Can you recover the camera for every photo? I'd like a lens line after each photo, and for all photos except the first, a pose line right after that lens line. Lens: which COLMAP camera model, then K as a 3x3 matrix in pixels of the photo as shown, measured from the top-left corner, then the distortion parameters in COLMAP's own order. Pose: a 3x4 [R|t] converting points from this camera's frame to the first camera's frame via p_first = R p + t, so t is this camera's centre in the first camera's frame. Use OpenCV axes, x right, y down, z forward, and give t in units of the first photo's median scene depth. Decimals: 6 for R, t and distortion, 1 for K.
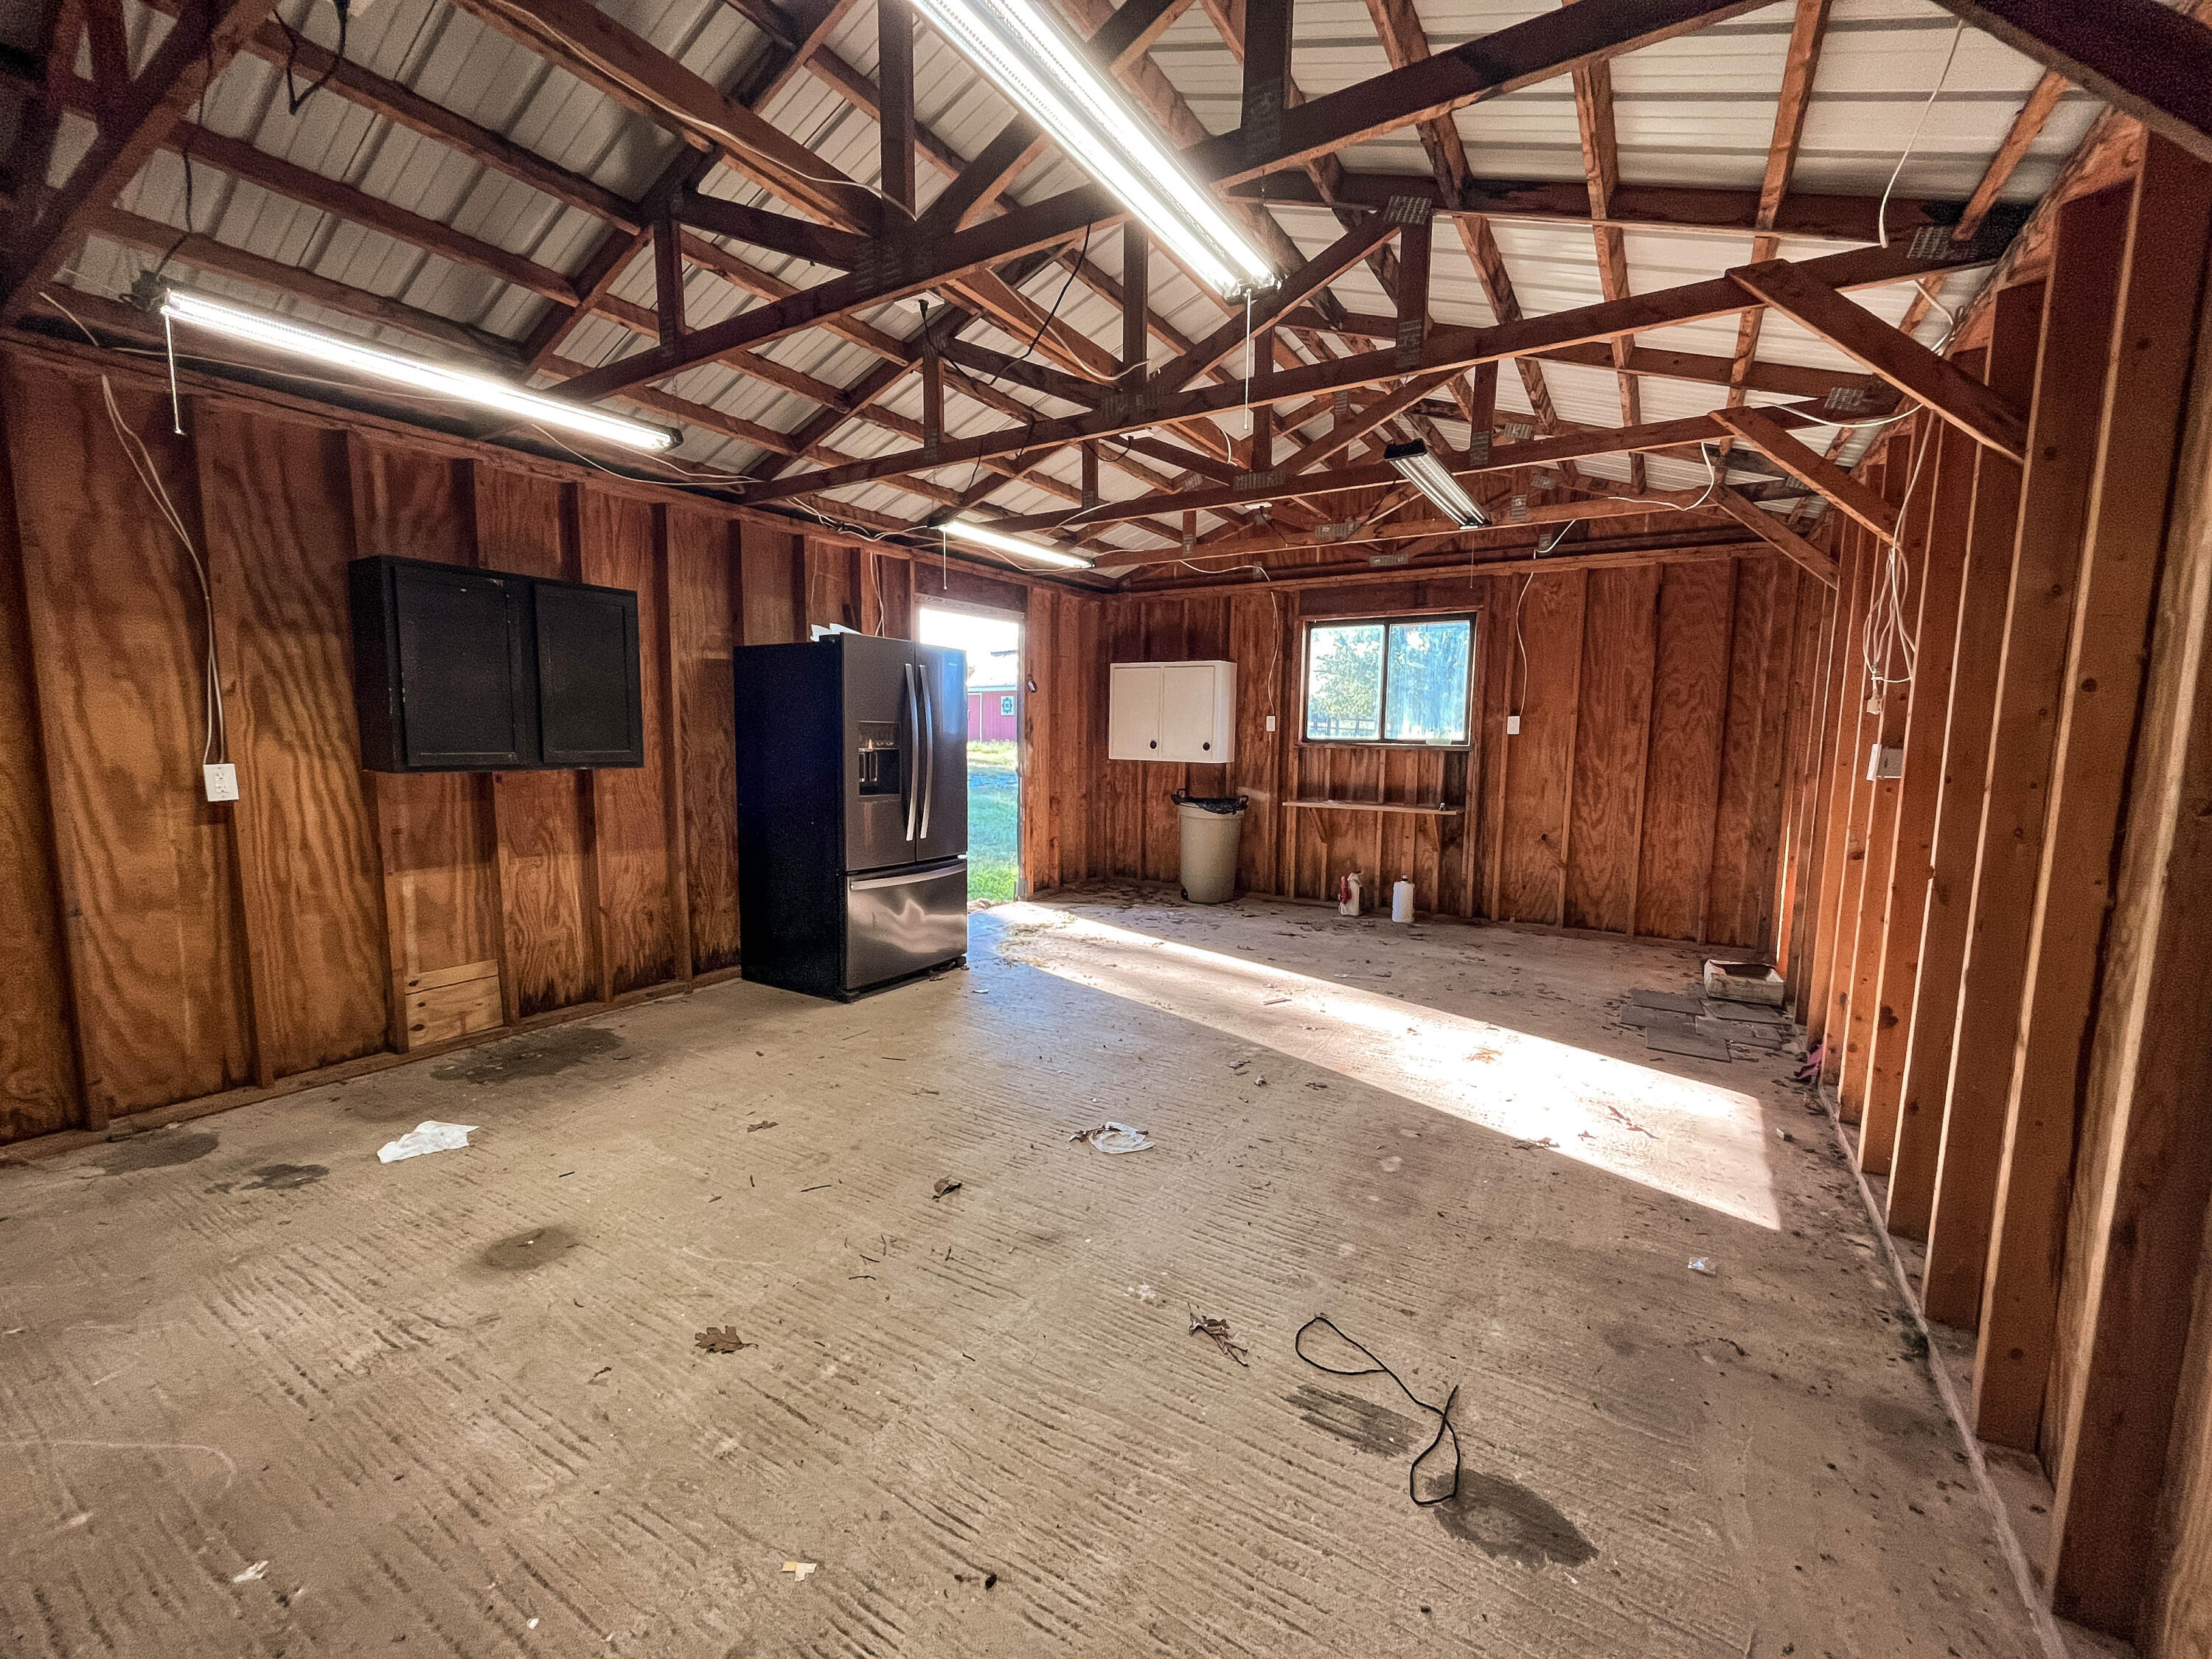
lens RADIAL K [[891.9, 0, 1108.2], [0, 891.9, 828.9], [0, 0, 1]] dist [-0.001289, -0.000519]
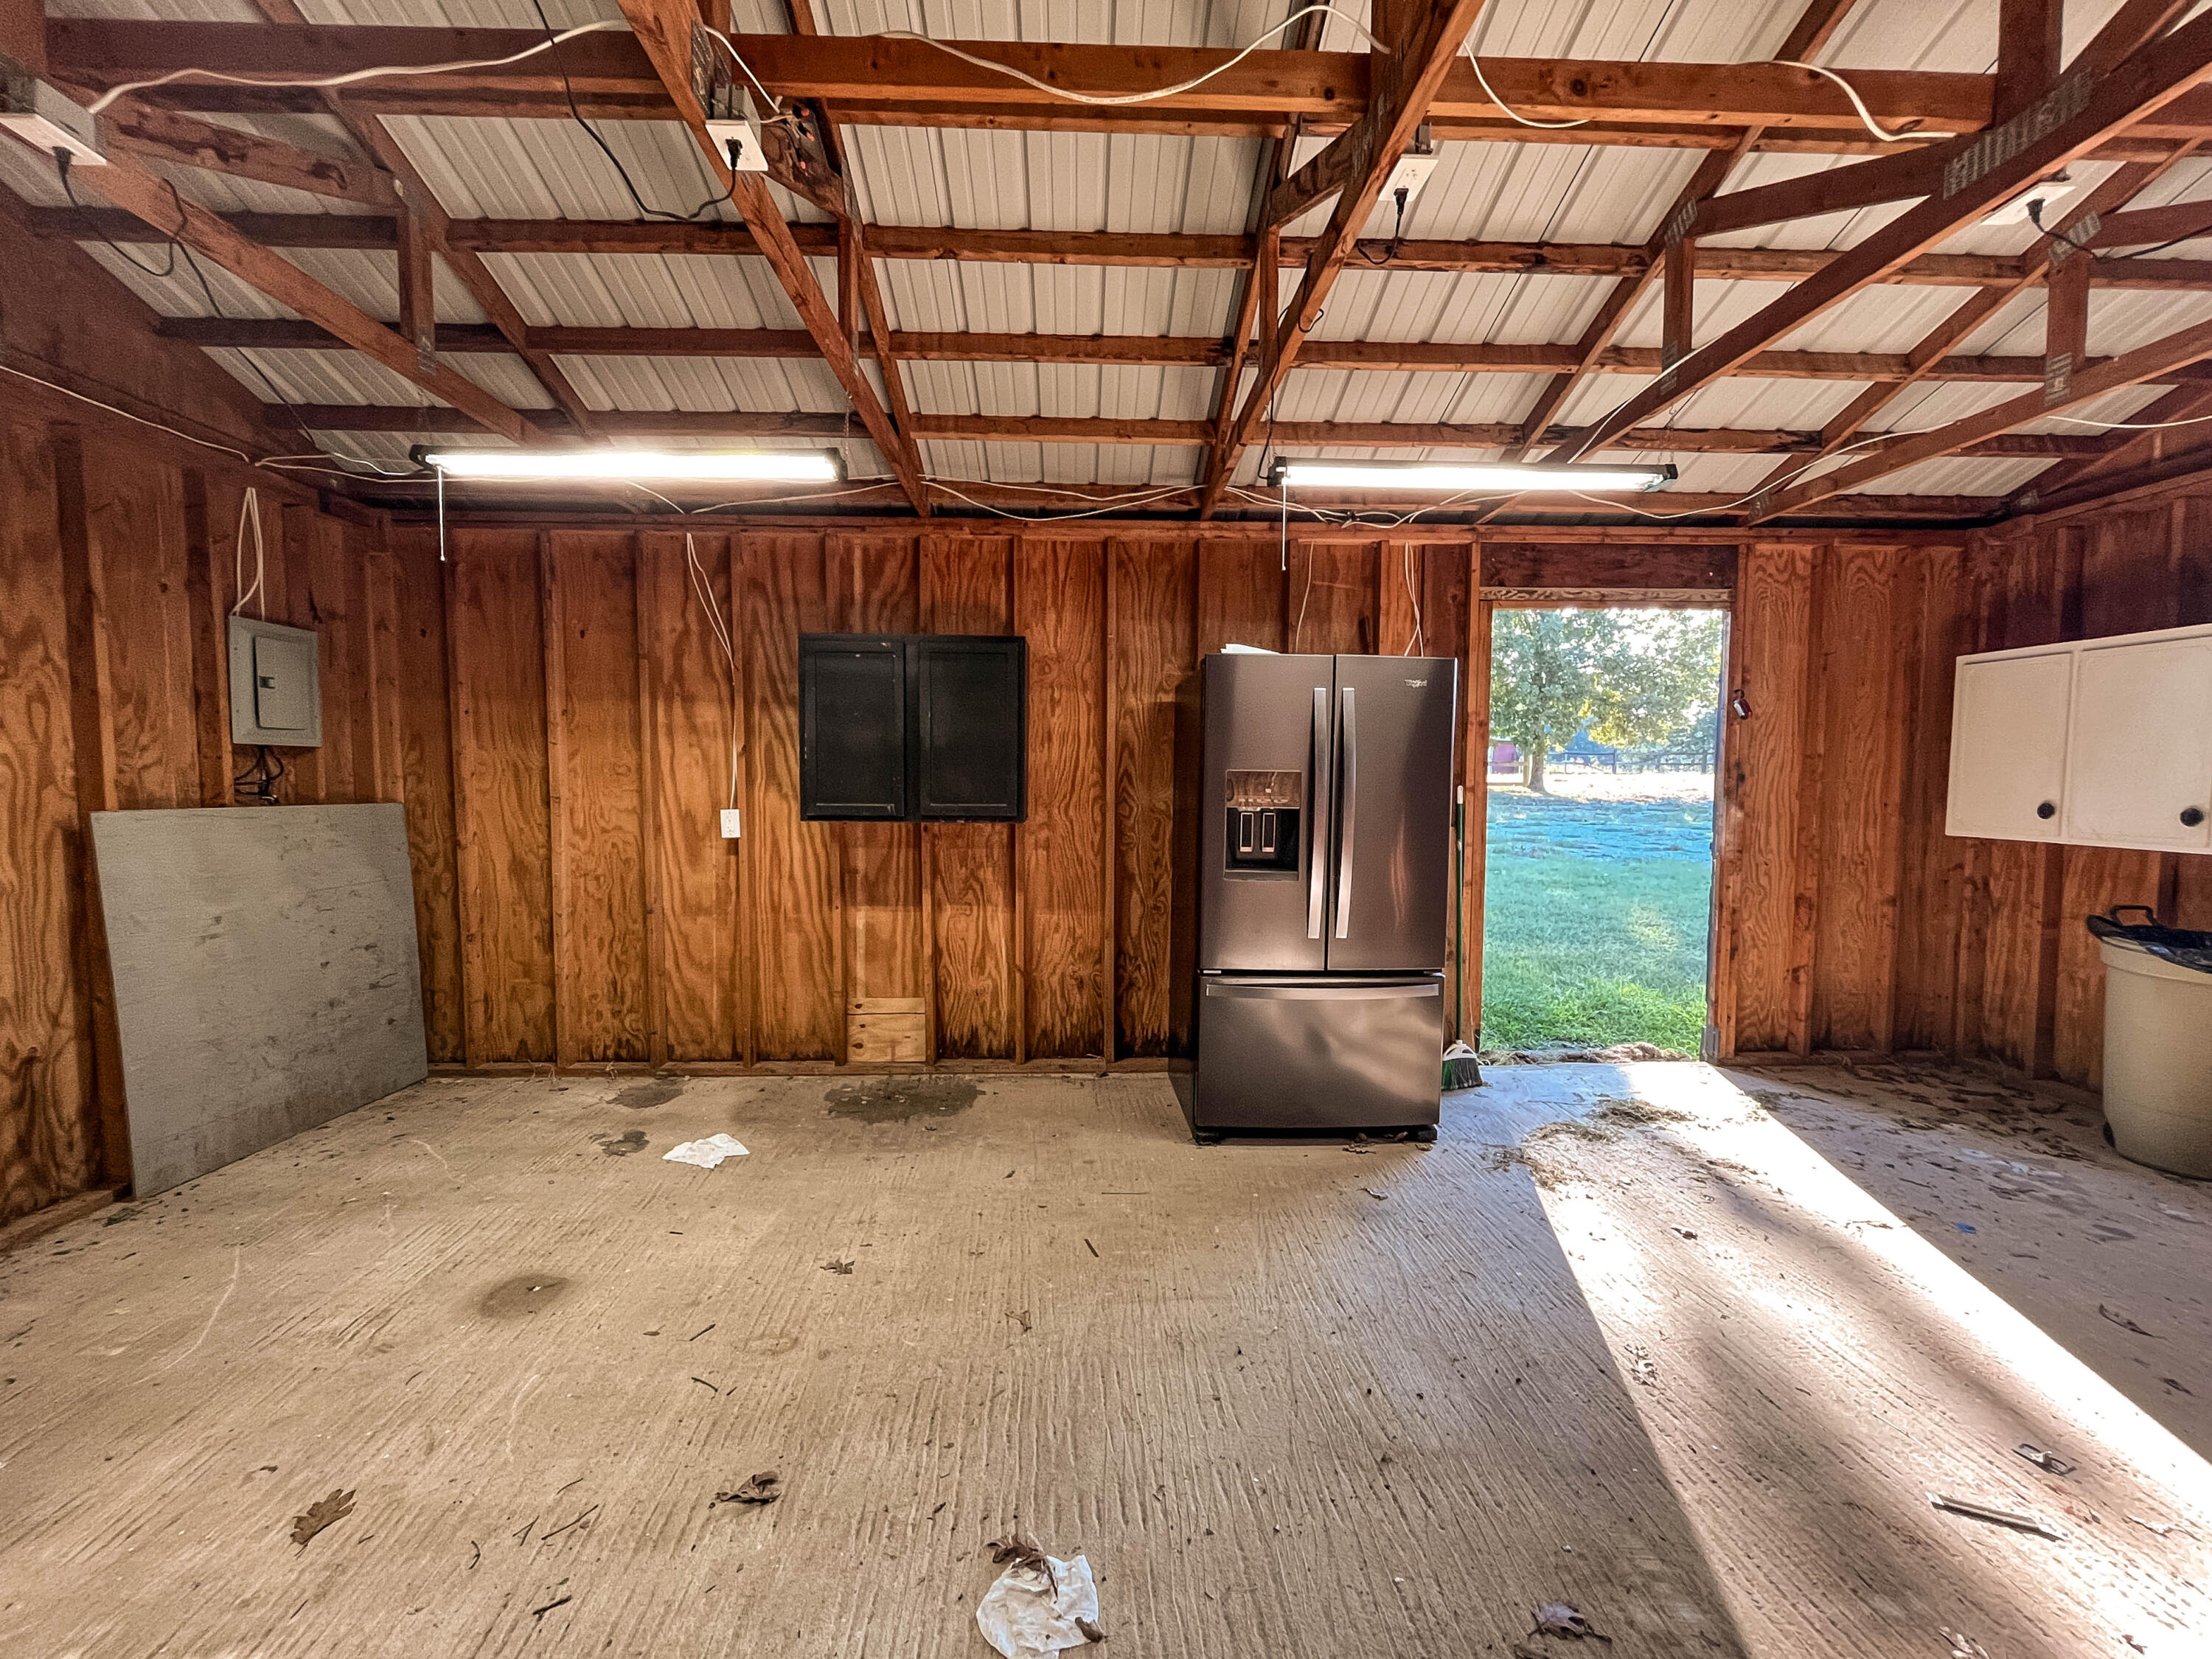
lens RADIAL K [[922.2, 0, 1117.3], [0, 922.2, 836.5], [0, 0, 1]] dist [0.001401, -0.000628]
pose [[0.564879, 0.045992, -0.823891, 0.317572], [-0.089101, 0.996007, -0.005490, -0.056096], [0.820349, 0.076511, 0.566721, 0.511983]]
